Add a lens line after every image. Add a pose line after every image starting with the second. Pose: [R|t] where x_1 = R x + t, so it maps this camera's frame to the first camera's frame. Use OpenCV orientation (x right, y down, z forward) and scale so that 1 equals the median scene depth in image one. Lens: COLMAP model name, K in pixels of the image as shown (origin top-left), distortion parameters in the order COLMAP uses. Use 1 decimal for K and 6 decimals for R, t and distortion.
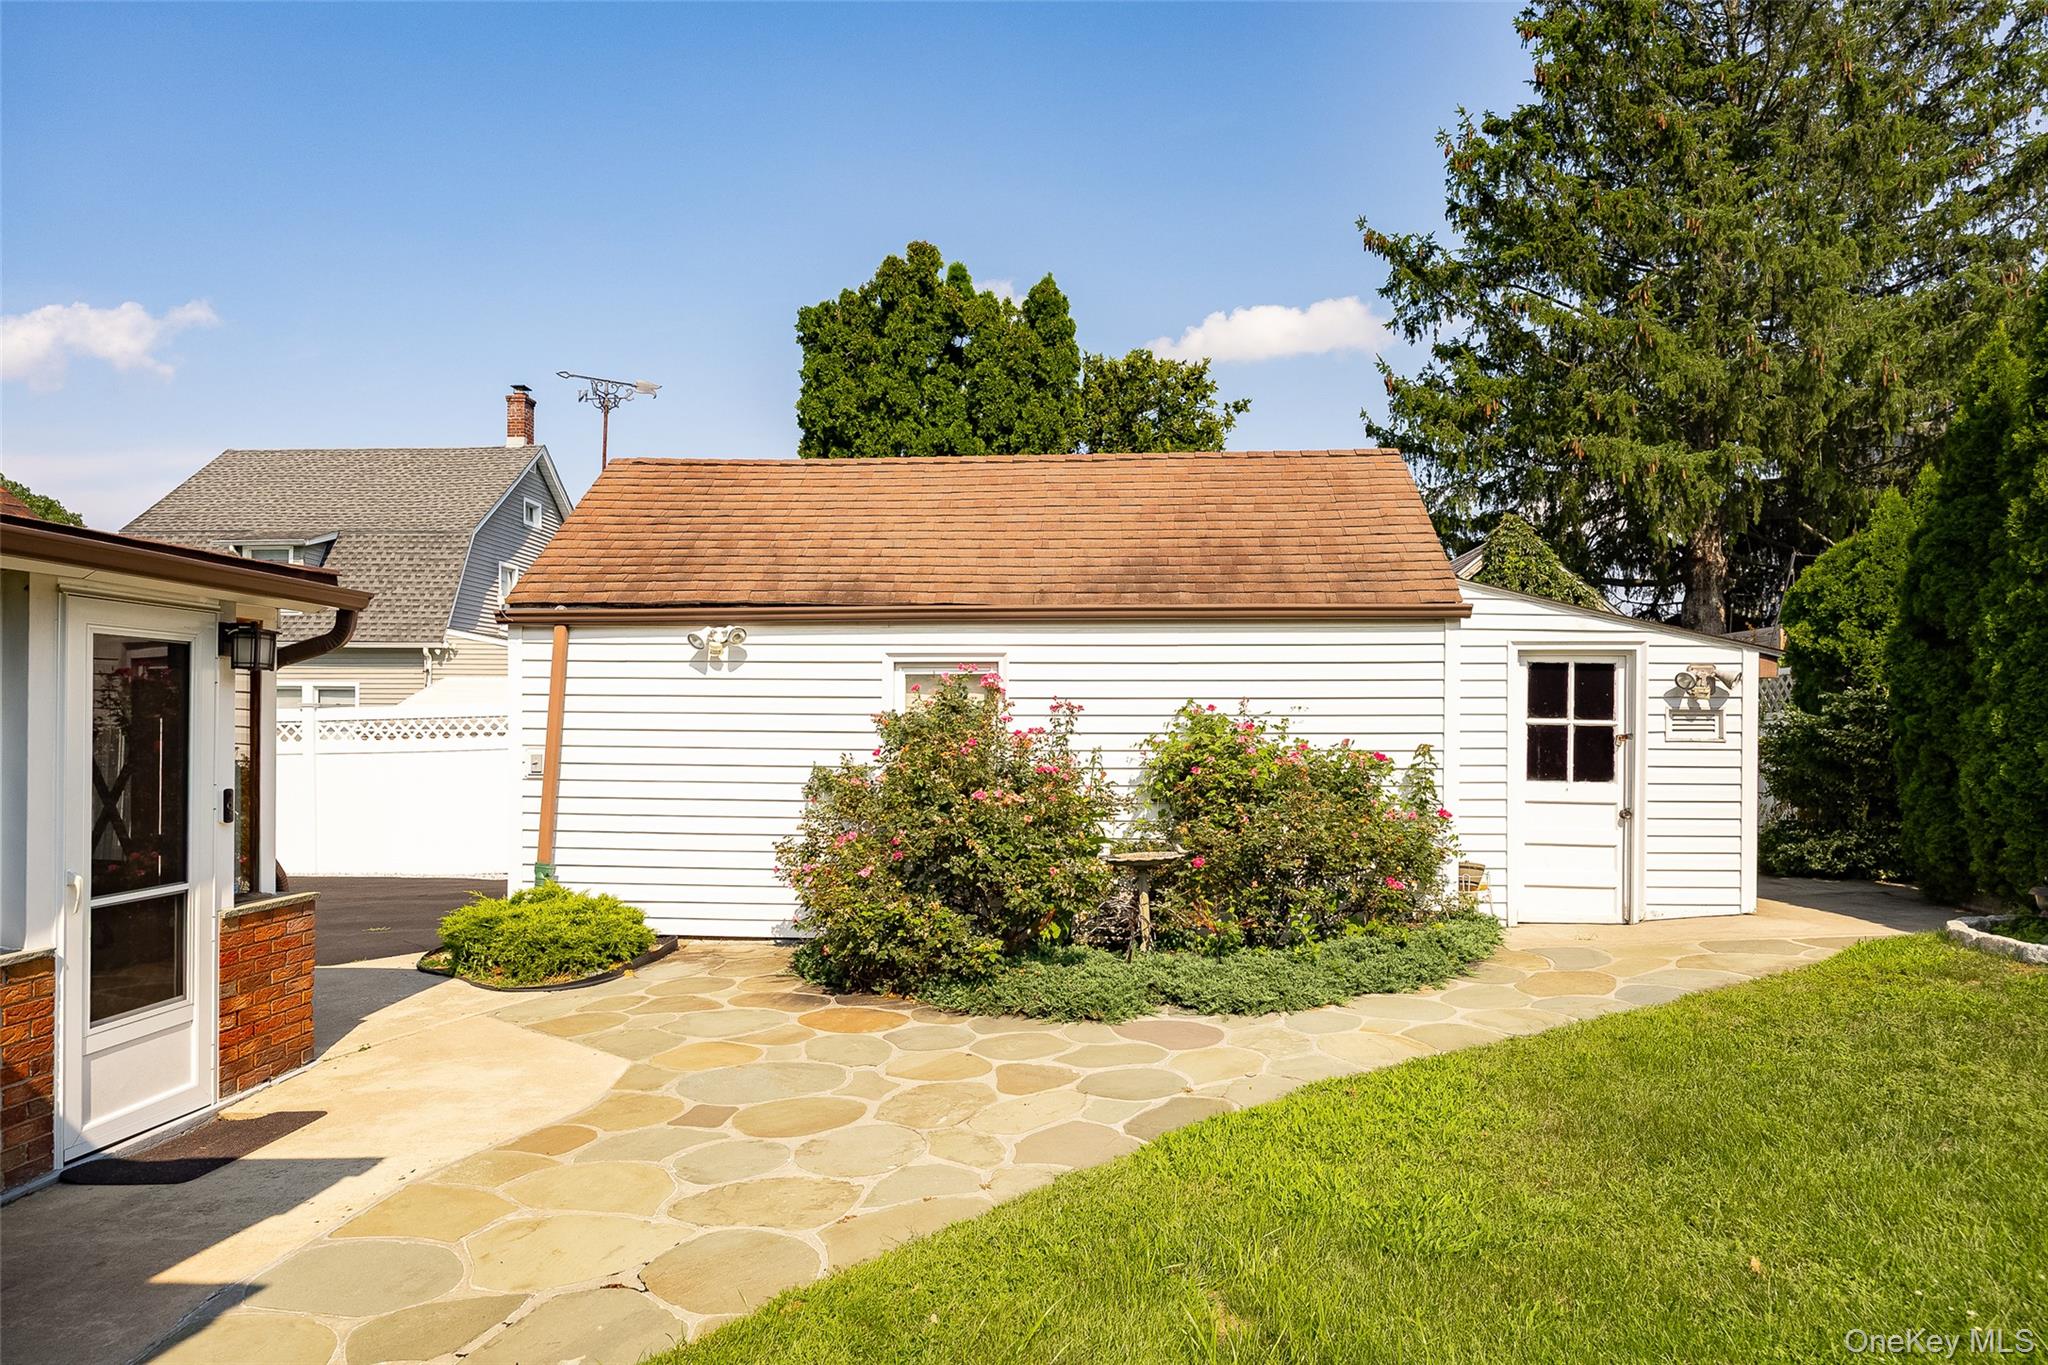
lens RADIAL K [[1295.2, 0, 1022.8], [0, 1295.2, 693.3], [0, 0, 1]] dist [-0.023006, 0.008333]
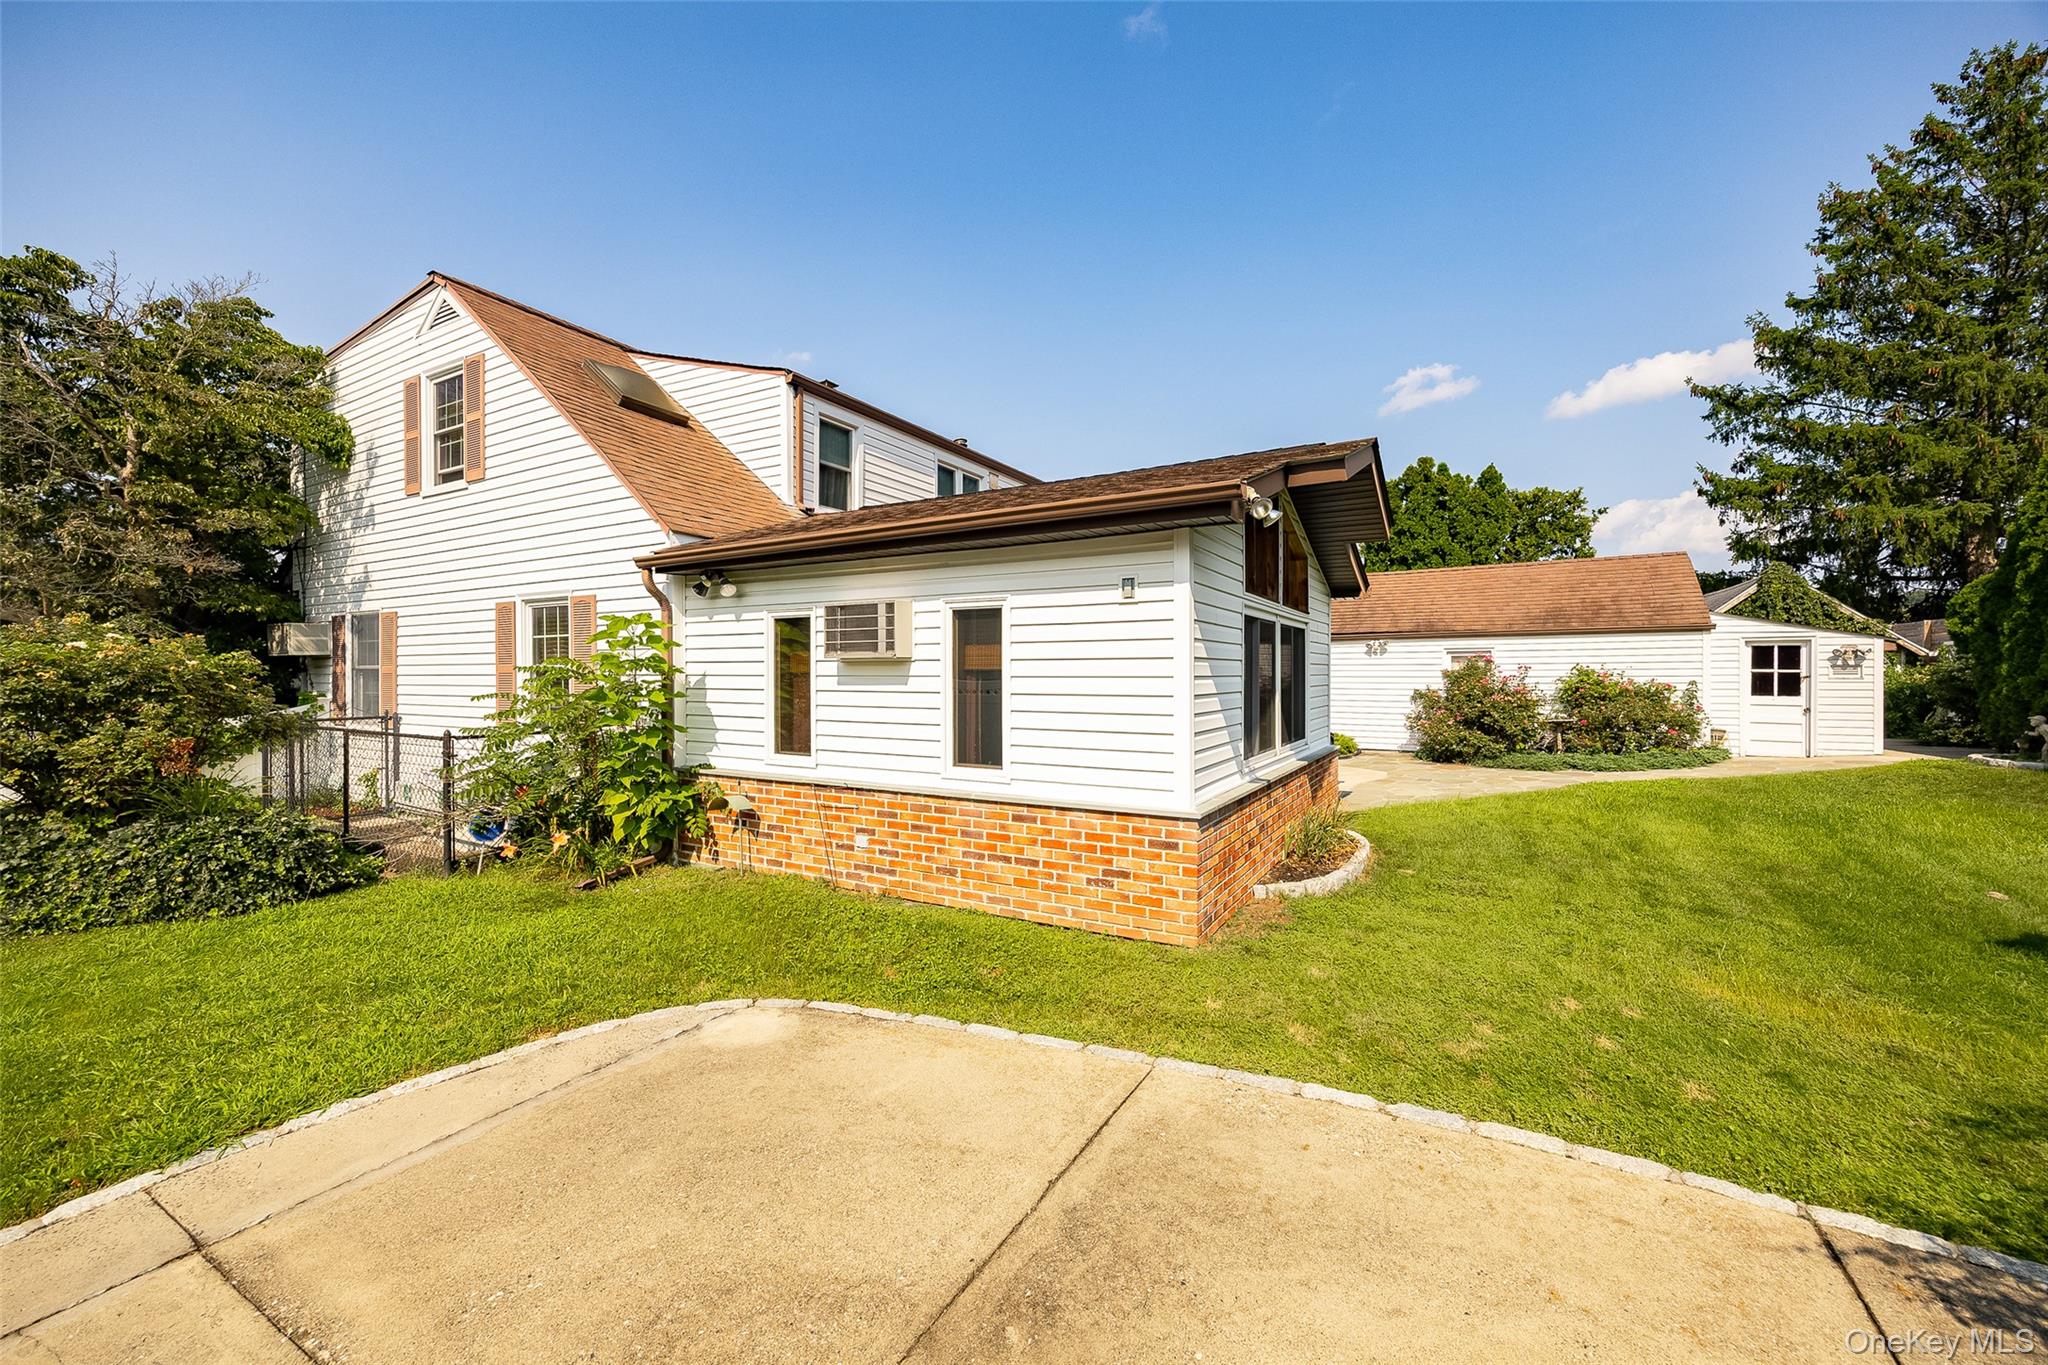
lens RADIAL K [[814.3, 0, 993.5], [0, 814.3, 671.1], [0, 0, 1]] dist [-0.001006, 0.000183]
pose [[0.887118, -0.009747, -0.461439, -0.152889], [0.019194, 0.999691, 0.015785, -0.027677], [0.461143, -0.022859, 0.887032, -0.964957]]
